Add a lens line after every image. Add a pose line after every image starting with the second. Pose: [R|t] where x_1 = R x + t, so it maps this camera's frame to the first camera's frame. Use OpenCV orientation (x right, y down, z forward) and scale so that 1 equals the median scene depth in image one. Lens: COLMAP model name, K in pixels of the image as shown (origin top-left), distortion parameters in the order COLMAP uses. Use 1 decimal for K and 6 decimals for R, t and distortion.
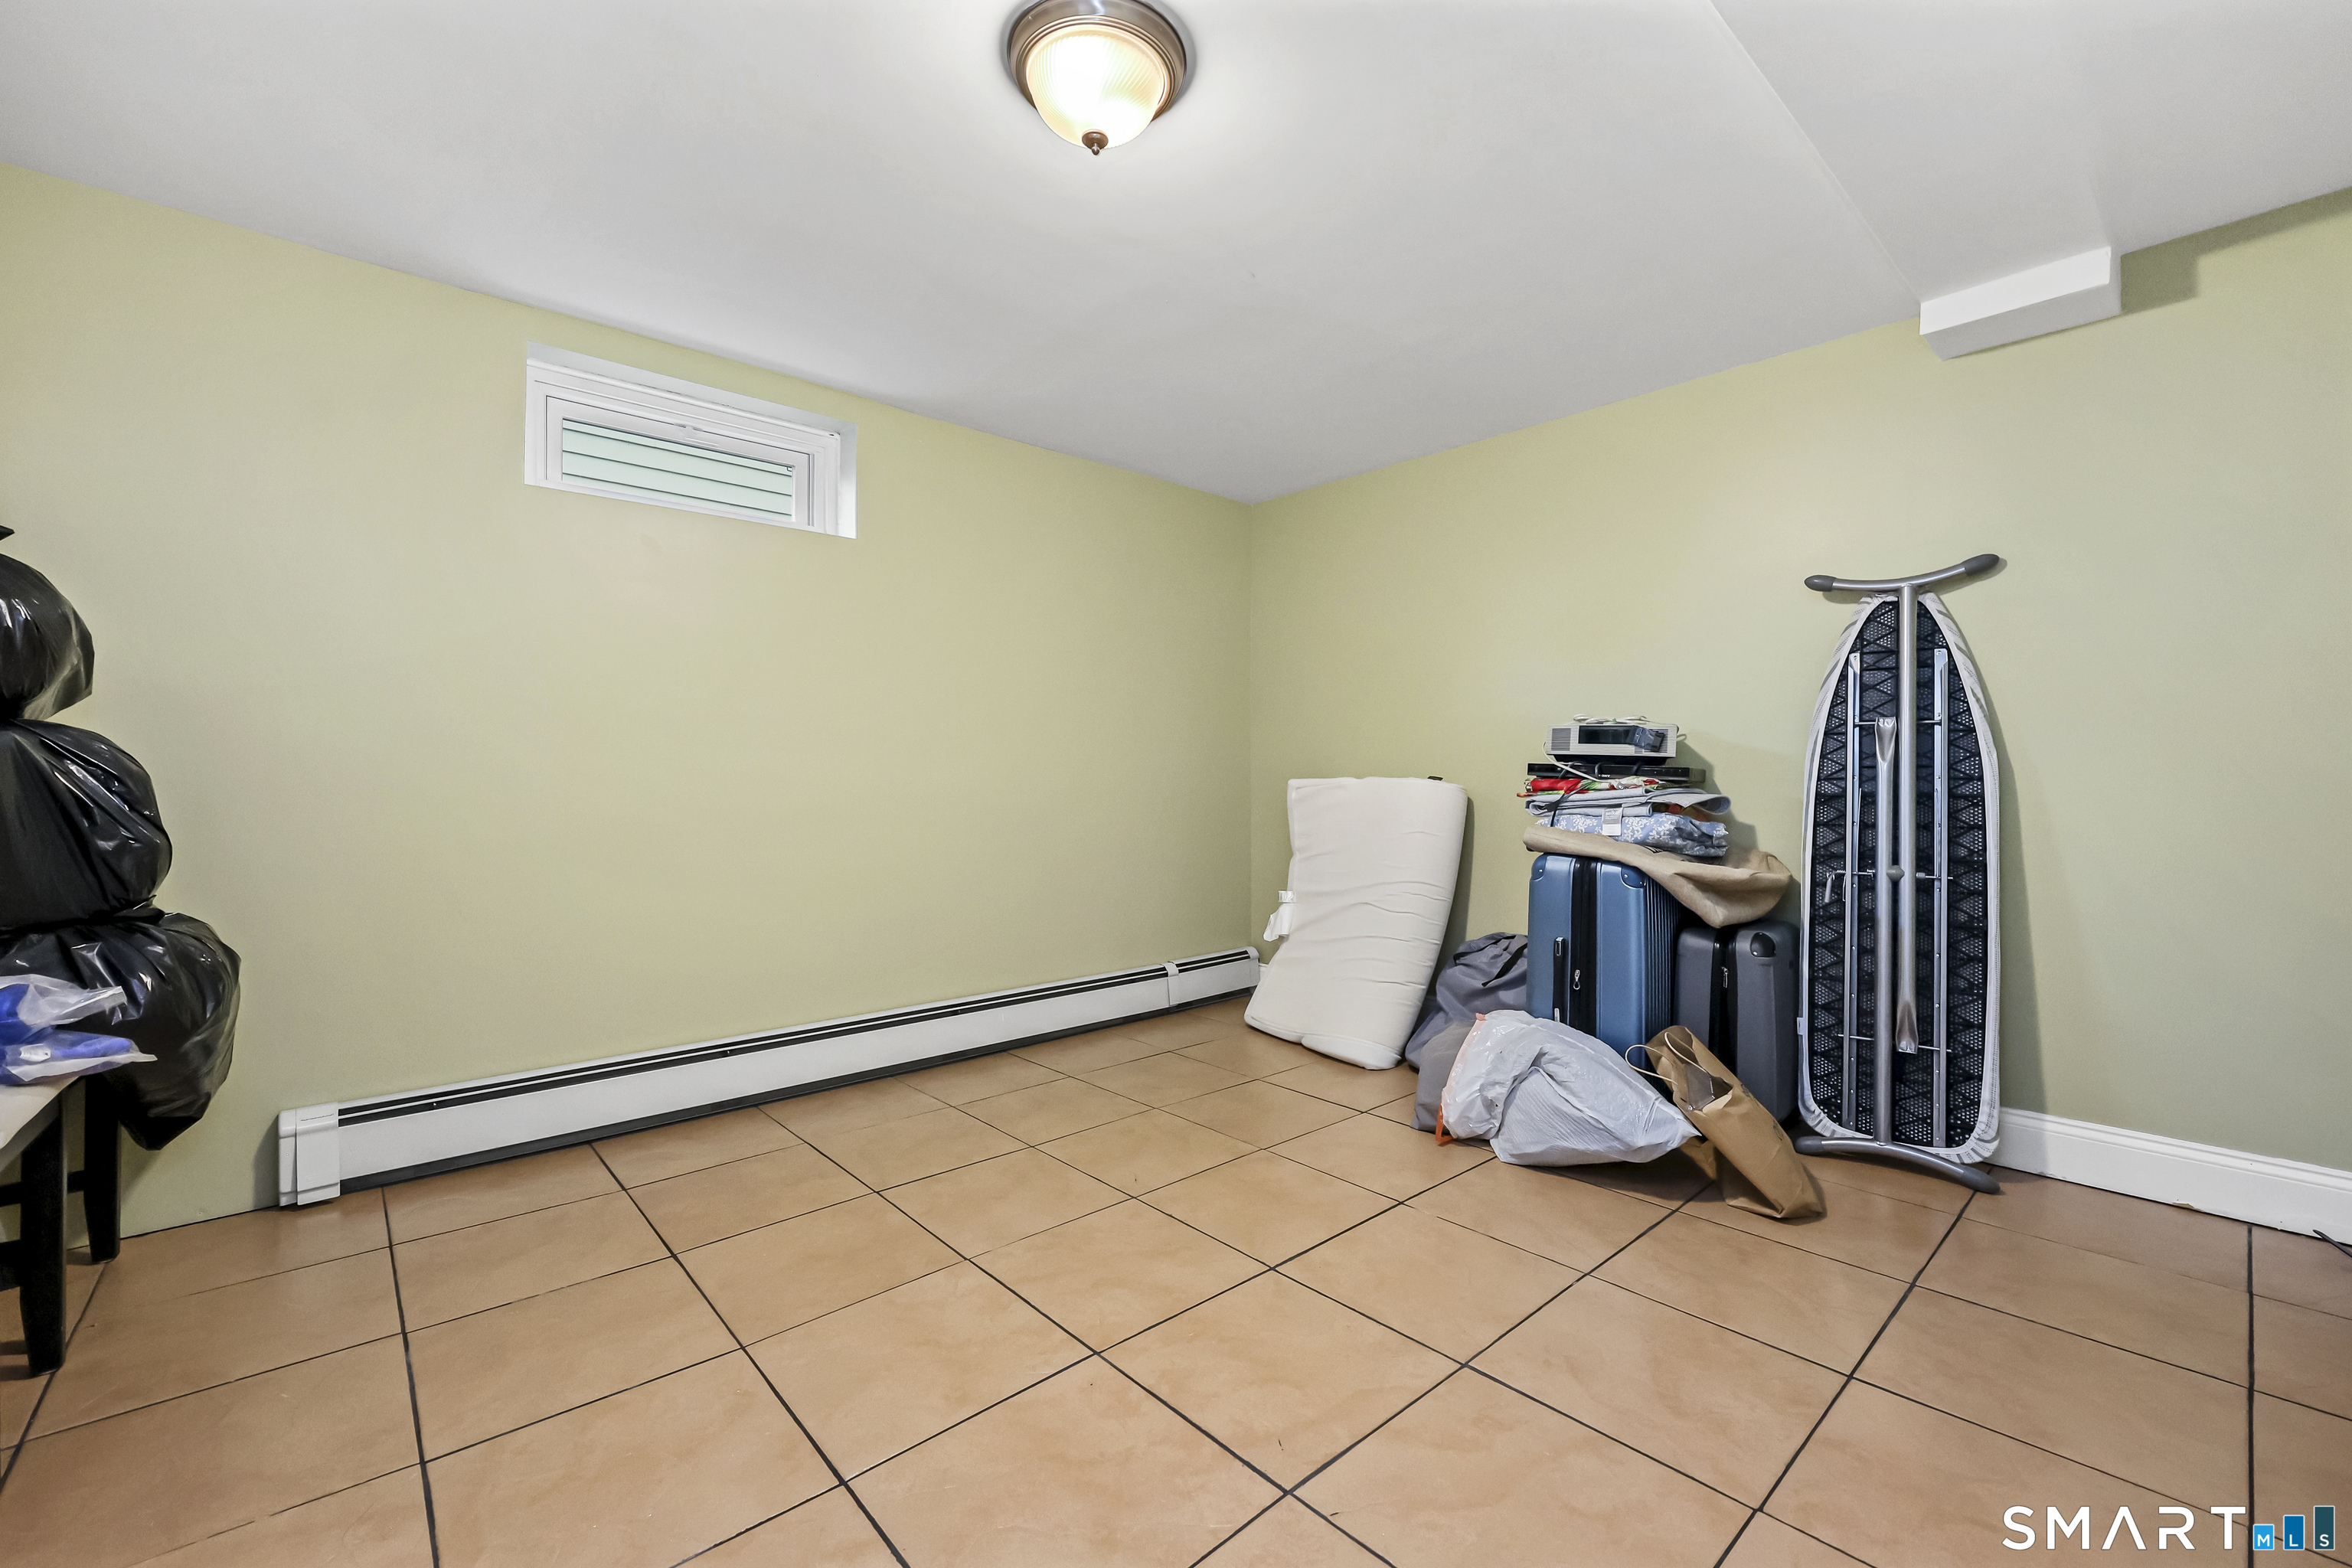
lens RADIAL K [[958.4, 0, 1189.8], [0, 958.4, 783.4], [0, 0, 1]] dist [-0.000015, -0.000130]
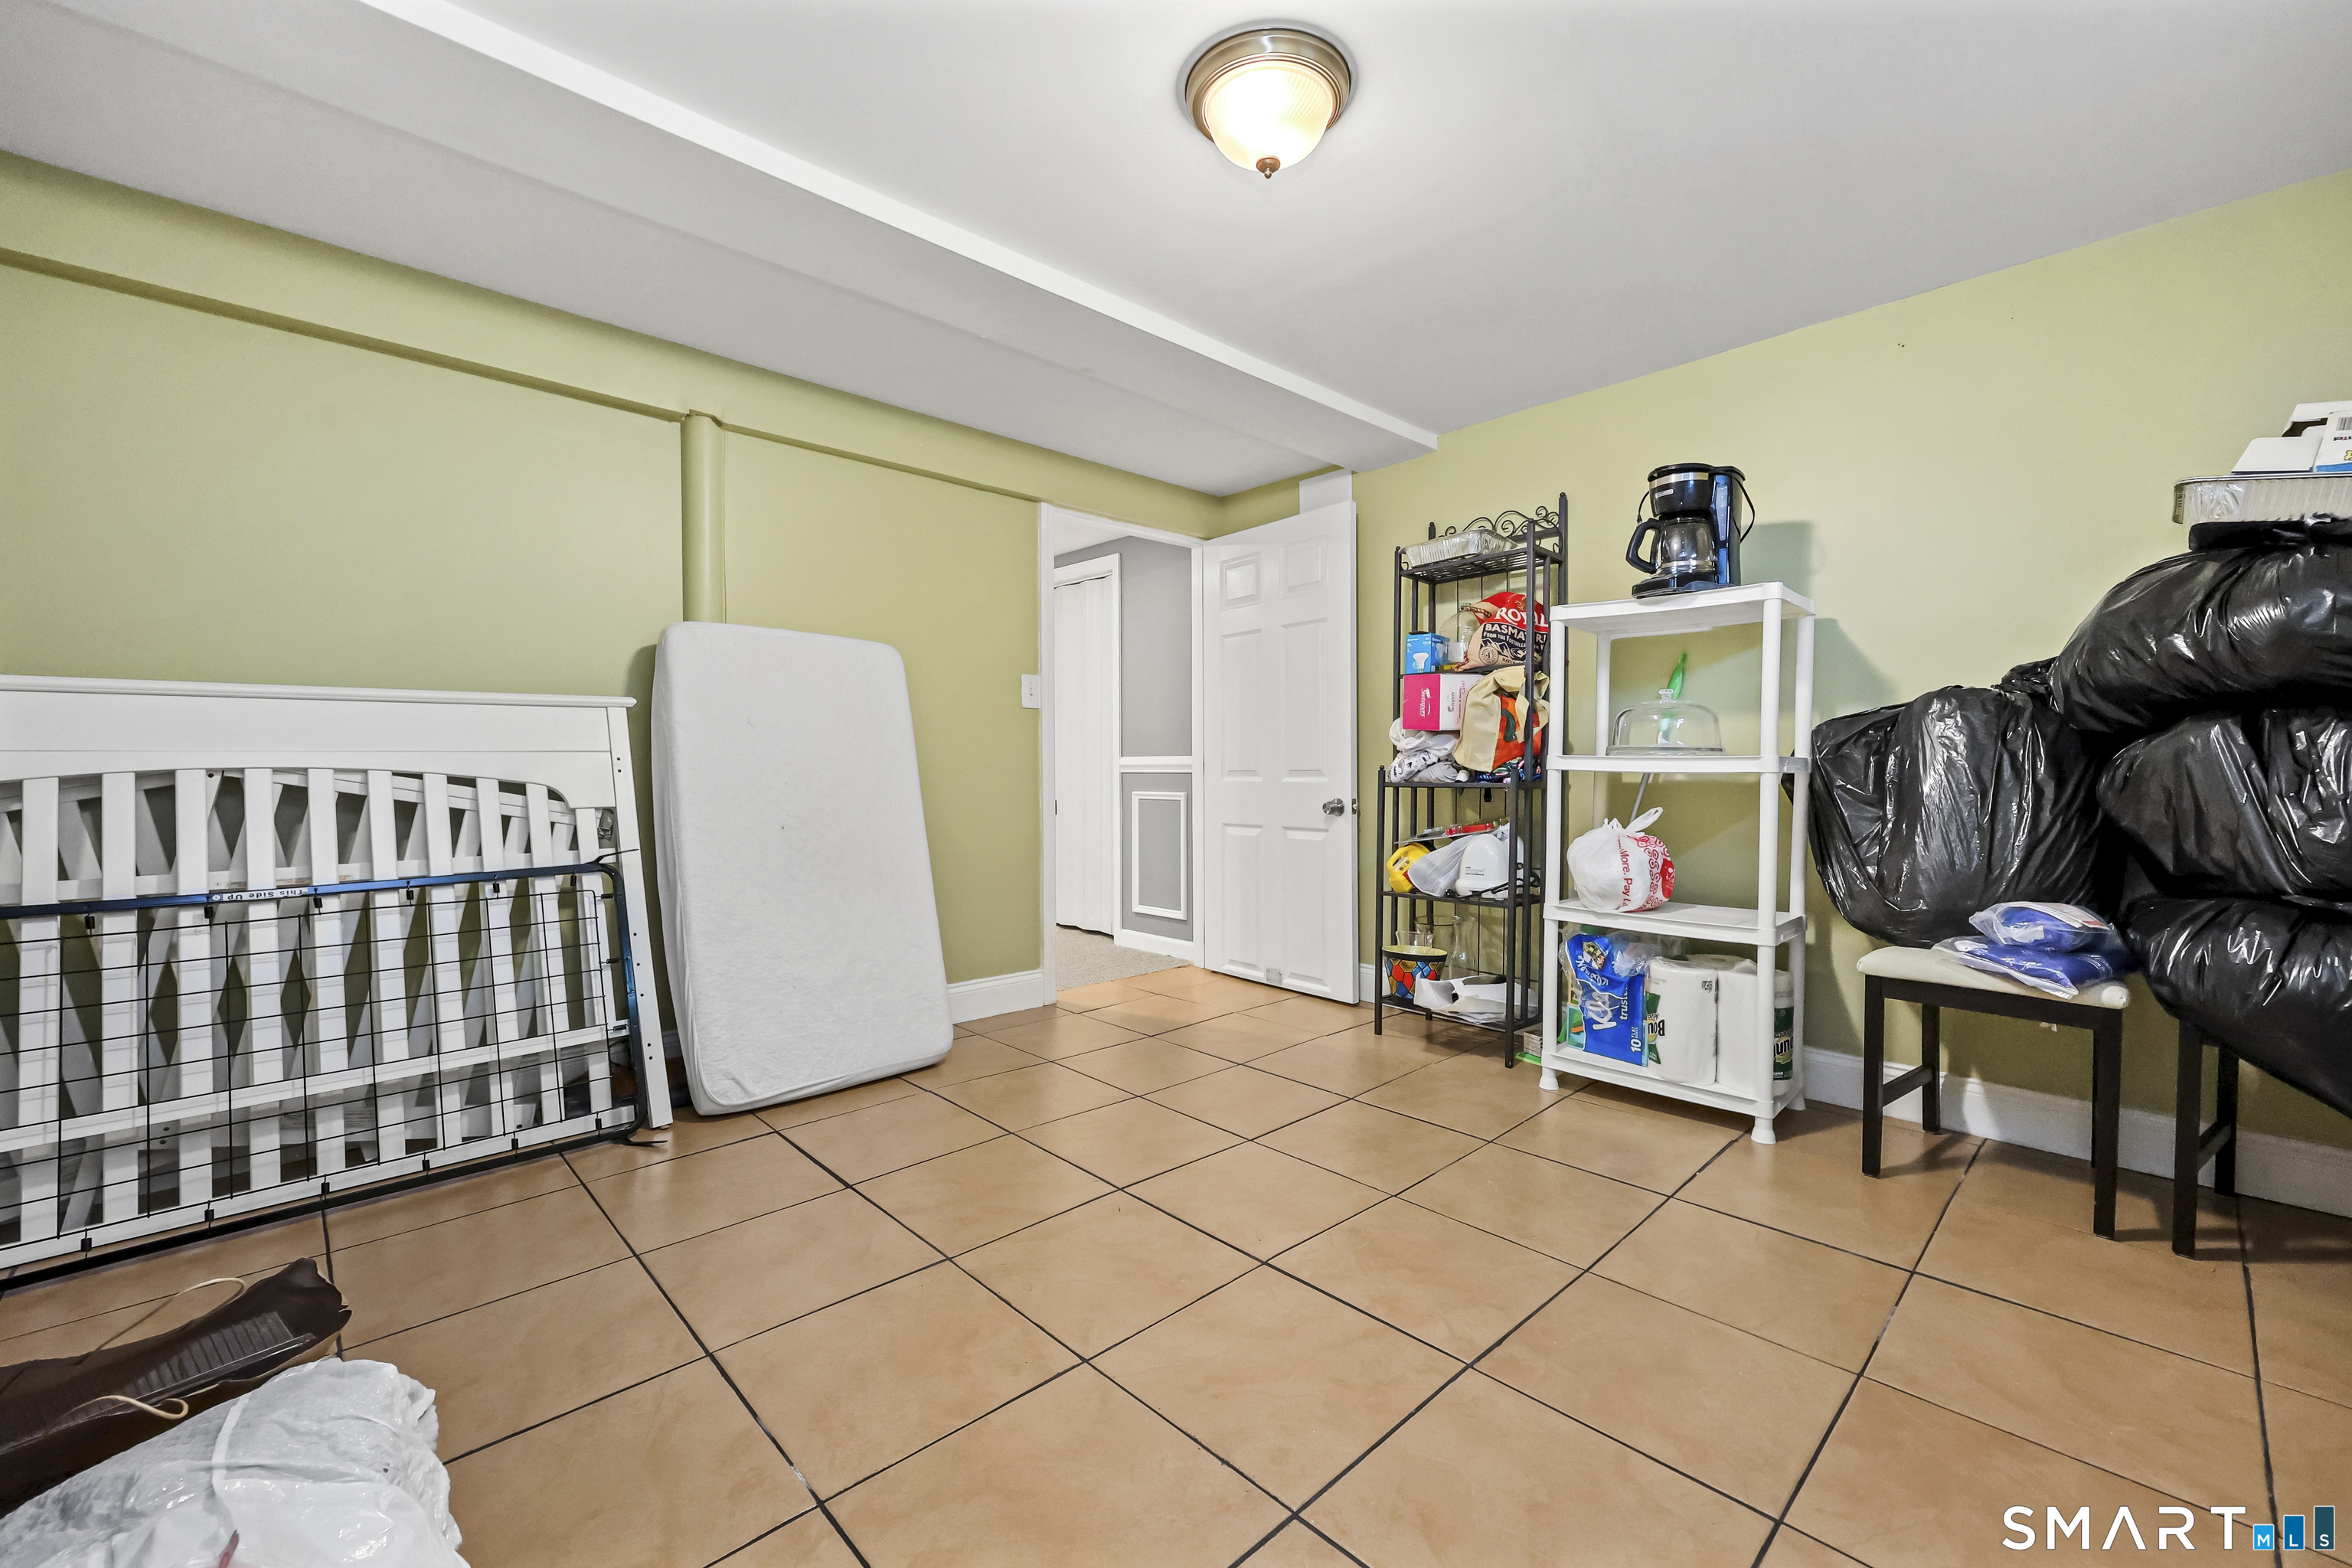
lens RADIAL K [[958.4, 0, 1187.4], [0, 958.4, 782.2], [0, 0, 1]] dist [-0.000015, -0.000130]
pose [[-0.999447, 0.001338, -0.033228, 0.019500], [0.000771, 0.999854, 0.017093, 0.000770], [0.033246, 0.017058, -0.999302, 1.272369]]
